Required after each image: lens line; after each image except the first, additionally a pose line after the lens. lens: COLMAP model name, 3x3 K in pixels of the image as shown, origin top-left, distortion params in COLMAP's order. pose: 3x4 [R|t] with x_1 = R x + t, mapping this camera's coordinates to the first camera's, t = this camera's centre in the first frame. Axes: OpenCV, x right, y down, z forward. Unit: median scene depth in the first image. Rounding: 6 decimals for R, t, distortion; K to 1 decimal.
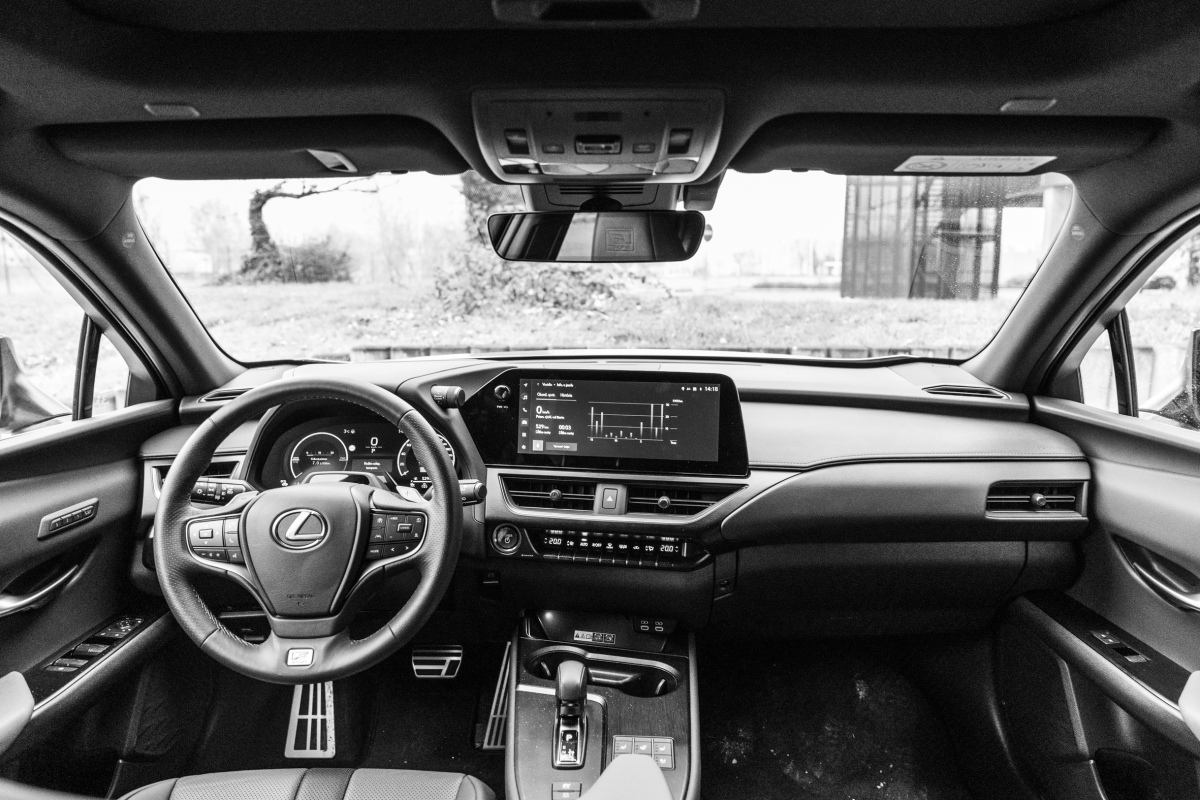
lens RADIAL K [[808.3, 0, 600.0], [0, 808.3, 400.0], [0, 0, 1]] dist [0.002814, 0.002897]
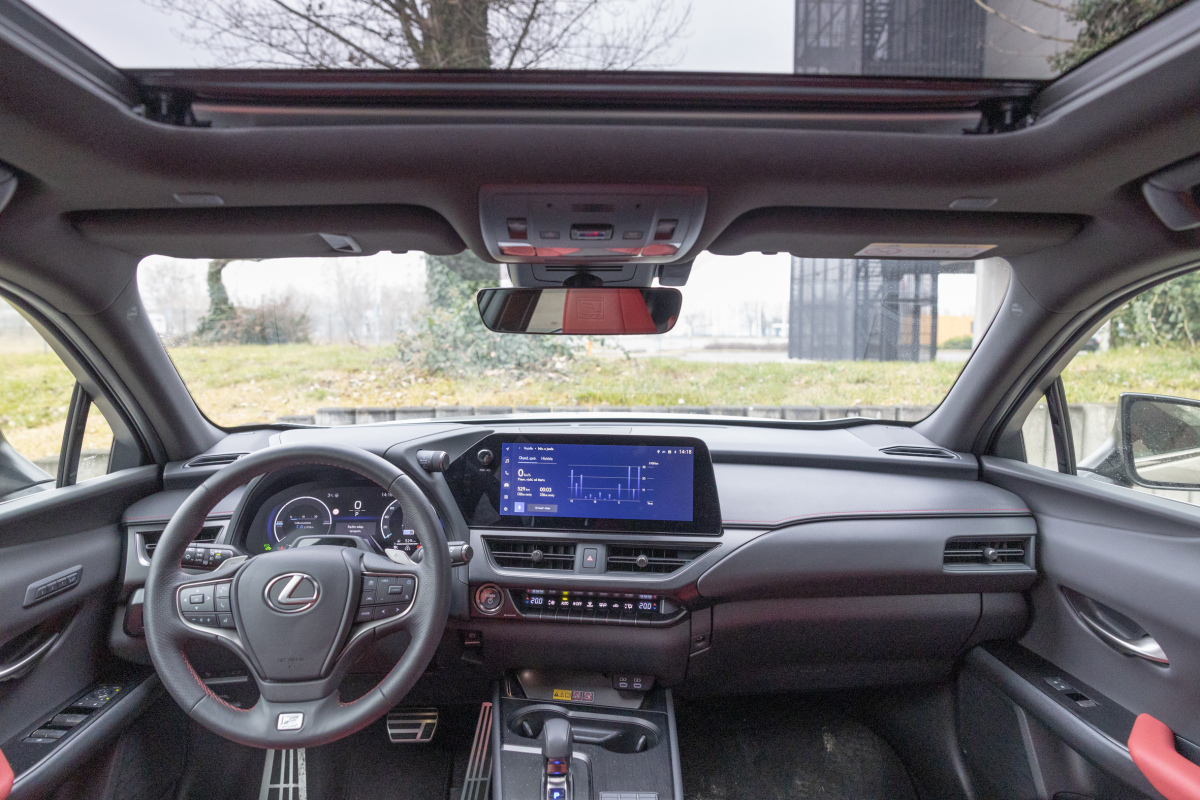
lens RADIAL K [[797.2, 0, 600.0], [0, 797.2, 400.0], [0, 0, 1]] dist [0.001988, 0.002562]
pose [[0.998459, -0.003111, 0.055402, -0.030358], [0.007159, 0.997305, -0.073015, -0.005720], [-0.055025, 0.073299, 0.995791, -0.035152]]
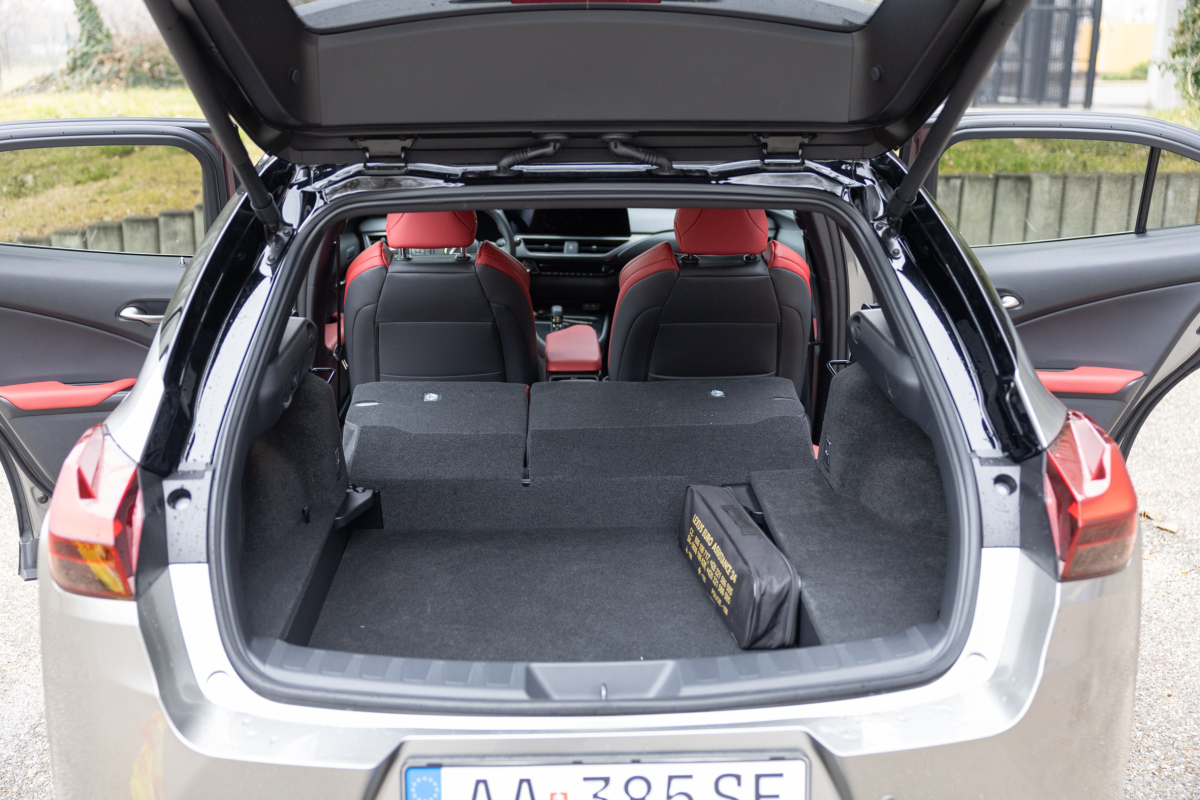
lens RADIAL K [[1235.6, 0, 600.0], [0, 1235.6, 400.0], [0, 0, 1]] dist [0.001768, -0.027033]
pose [[0.998782, -0.012041, 0.047844, -0.077126], [0.006210, 0.992729, 0.120211, 0.128500], [-0.048943, -0.119767, 0.991595, -2.505900]]
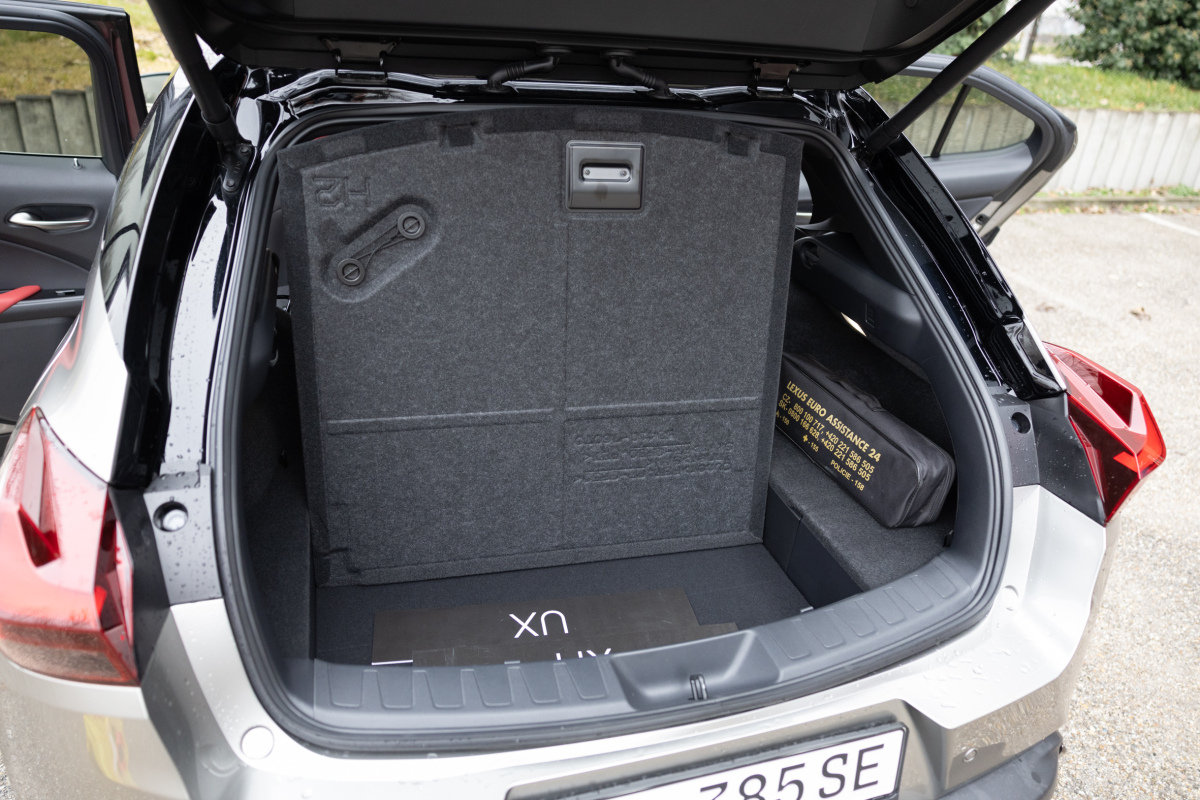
lens RADIAL K [[797.2, 0, 600.0], [0, 797.2, 400.0], [0, 0, 1]] dist [0.001988, 0.002562]
pose [[0.948444, -0.077575, 0.307304, -0.349141], [-0.023189, 0.950001, 0.311383, 0.075625], [-0.316095, -0.302456, 0.899225, -1.798771]]
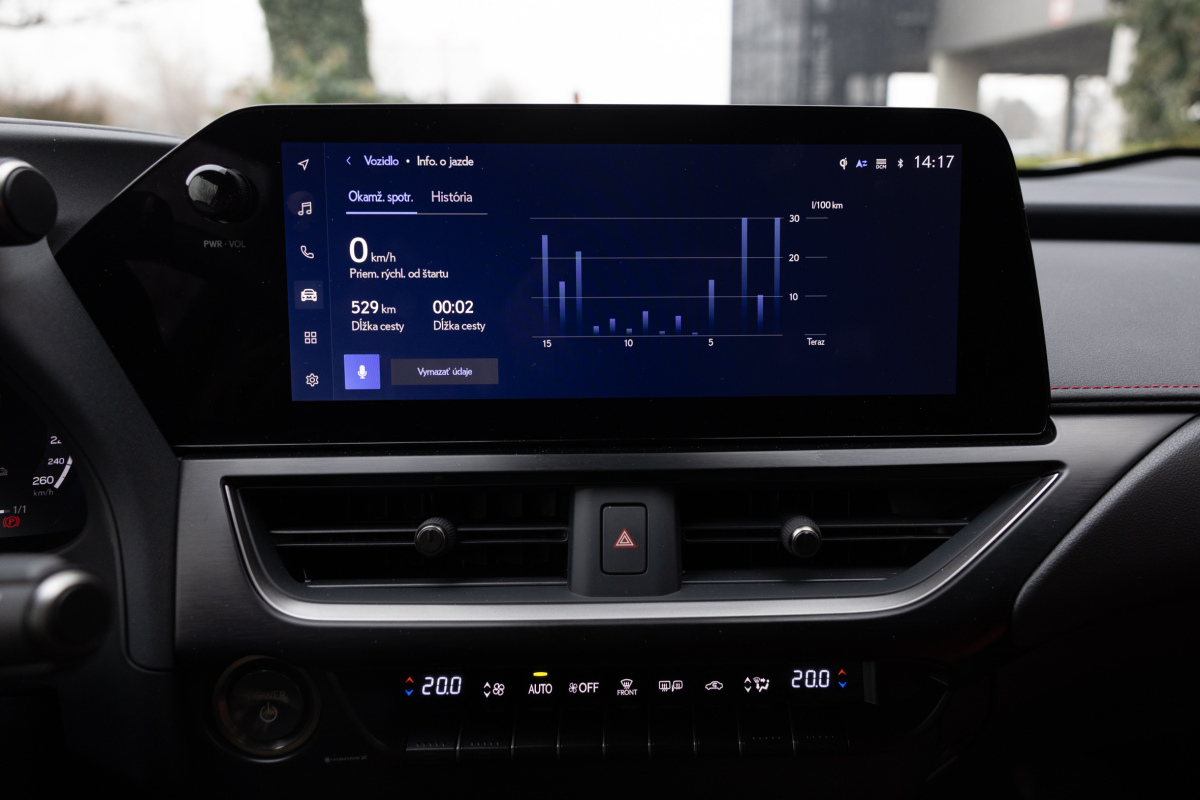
lens RADIAL K [[877.2, 0, 664.9], [0, 877.2, 383.8], [0, 0, 1]] dist [0.001389, 0.003300]
pose [[0.974451, -0.053478, 0.218142, -0.039670], [0.035105, 0.995567, 0.087253, 0.037013], [-0.221841, -0.077366, 0.972009, 0.673098]]
